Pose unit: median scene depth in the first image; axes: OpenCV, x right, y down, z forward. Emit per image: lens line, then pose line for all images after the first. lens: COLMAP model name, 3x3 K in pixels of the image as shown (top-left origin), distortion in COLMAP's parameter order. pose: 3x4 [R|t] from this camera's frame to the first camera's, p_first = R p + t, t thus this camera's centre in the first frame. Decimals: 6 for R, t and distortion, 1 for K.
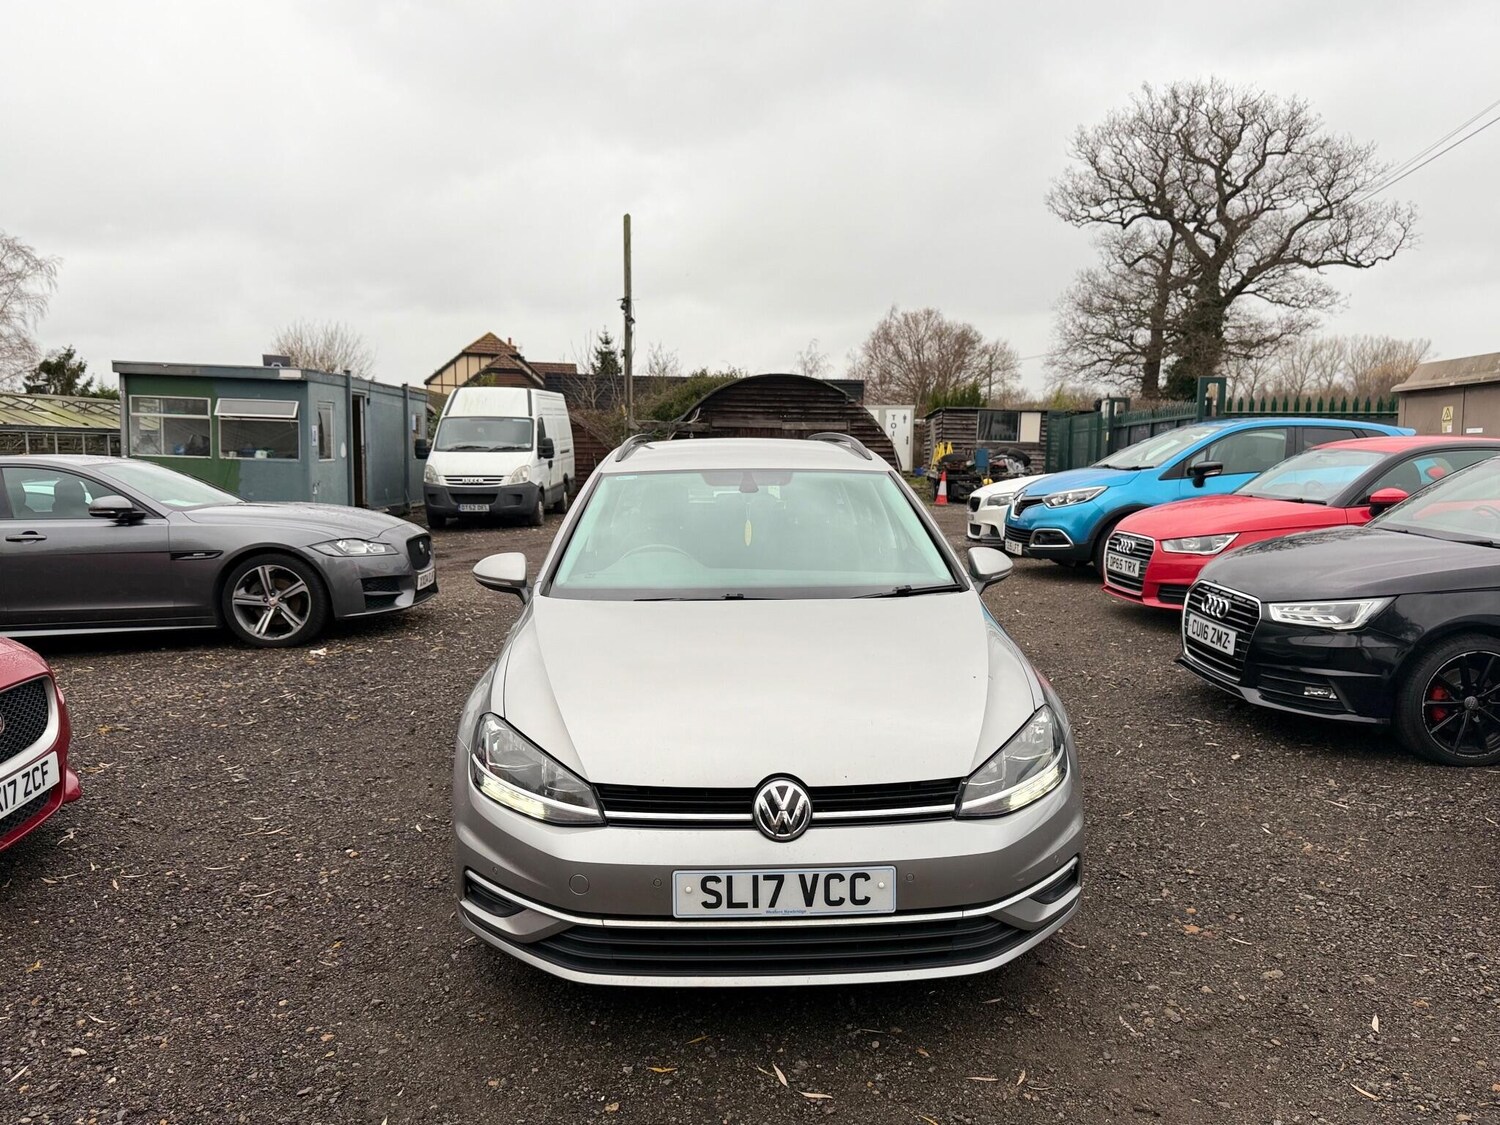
lens RADIAL K [[1092.8, 0, 756.1], [0, 1092.8, 561.2], [0, 0, 1]] dist [0.015192, -0.022109]
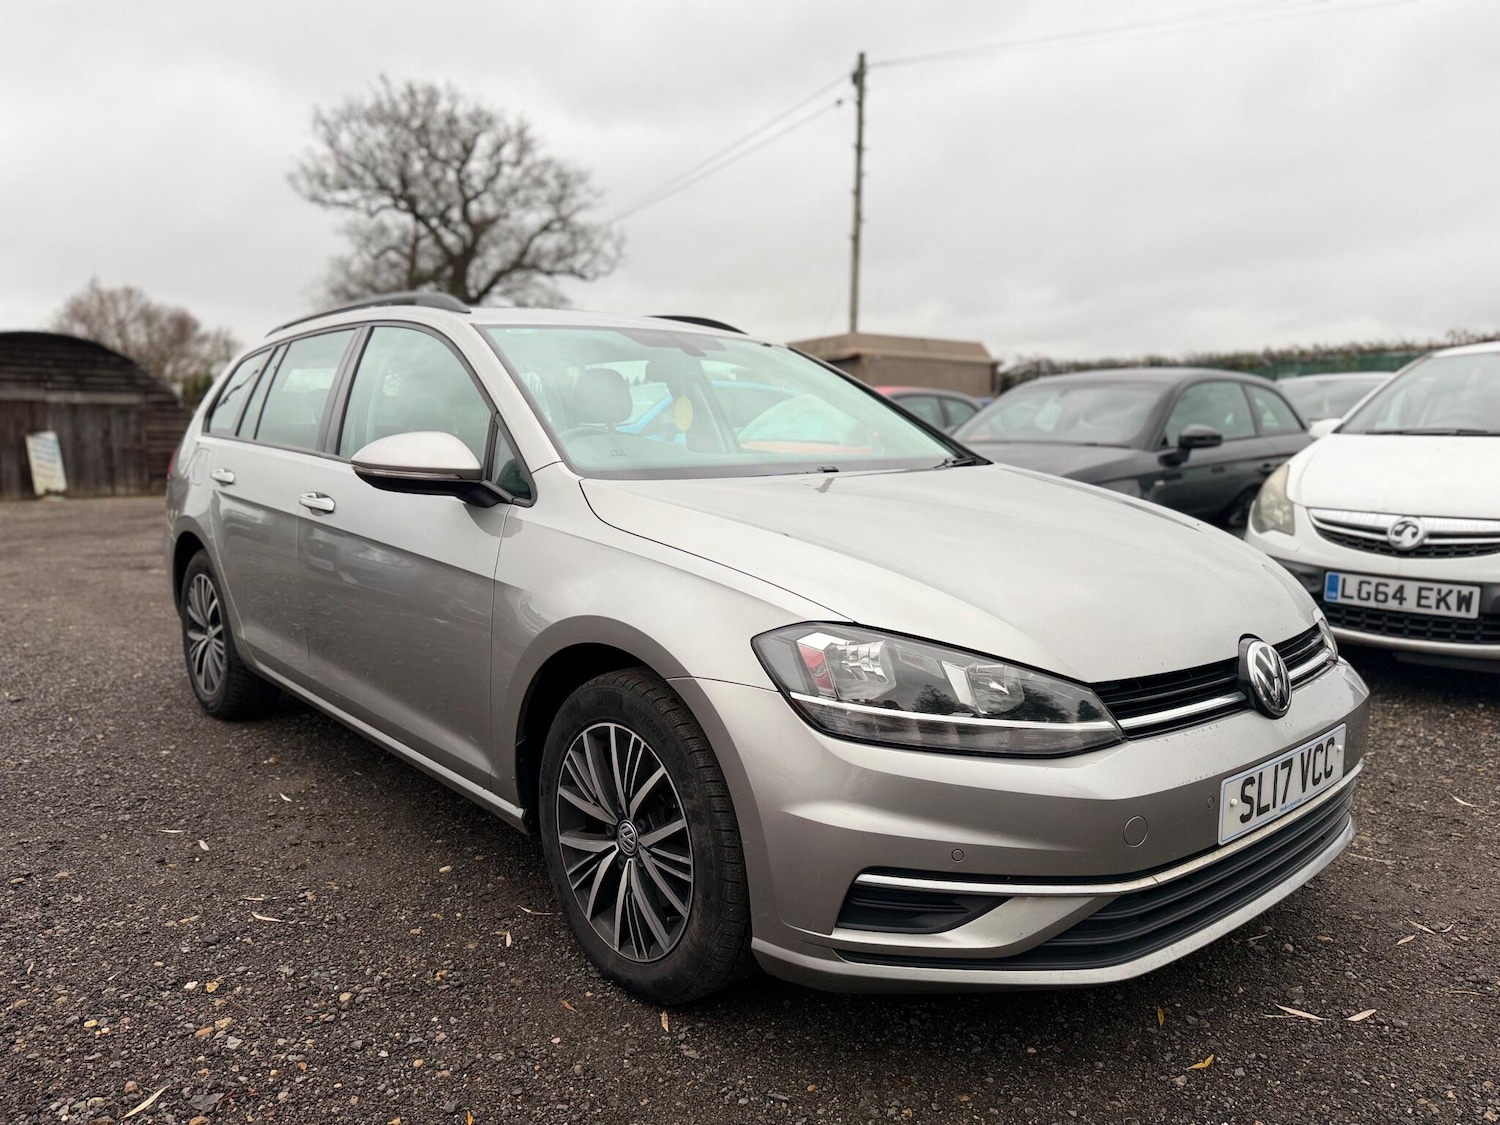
lens RADIAL K [[1098.5, 0, 751.2], [0, 1098.5, 562.8], [0, 0, 1]] dist [0.007523, -0.011256]
pose [[0.784778, -0.069172, 0.615905, -0.099141], [0.068616, 0.997340, 0.024581, 0.014334], [-0.615967, 0.022970, 0.787437, 0.084552]]
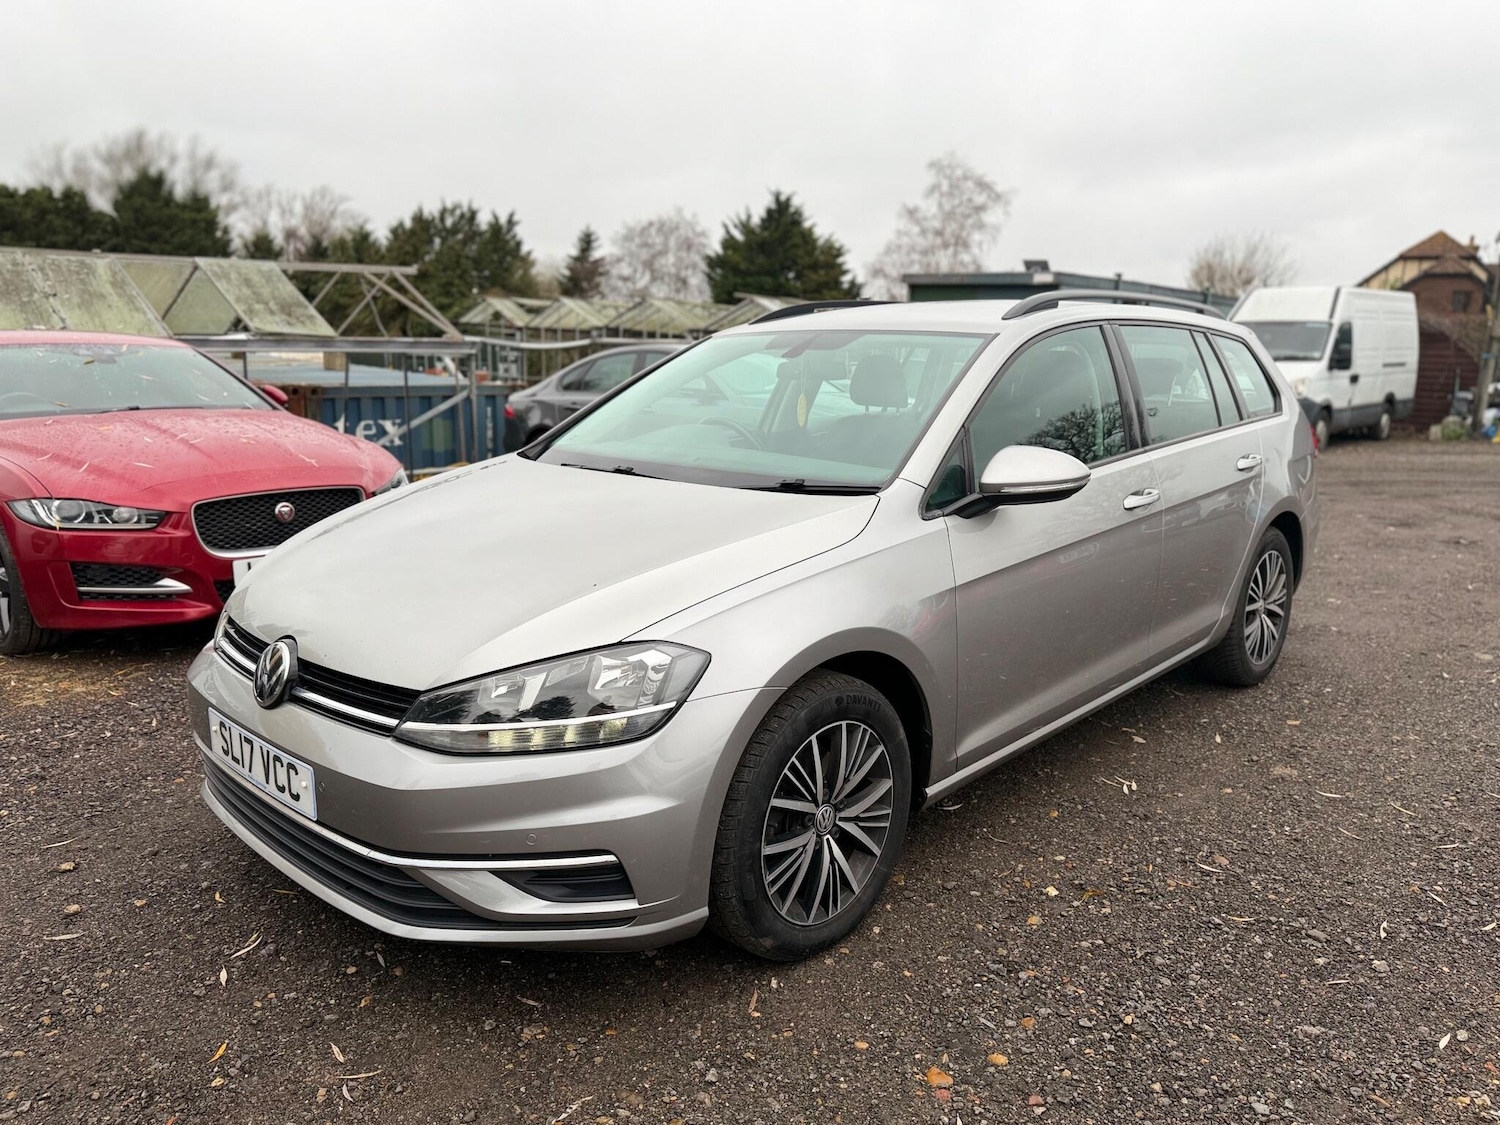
lens RADIAL K [[1072.7, 0, 752.0], [0, 1072.7, 584.7], [0, 0, 1]] dist [0.048326, -0.051289]
pose [[0.688491, 0.164031, -0.706451, 0.123820], [-0.096005, 0.986128, 0.135405, -0.000062], [0.718862, -0.025402, 0.694688, 0.091793]]
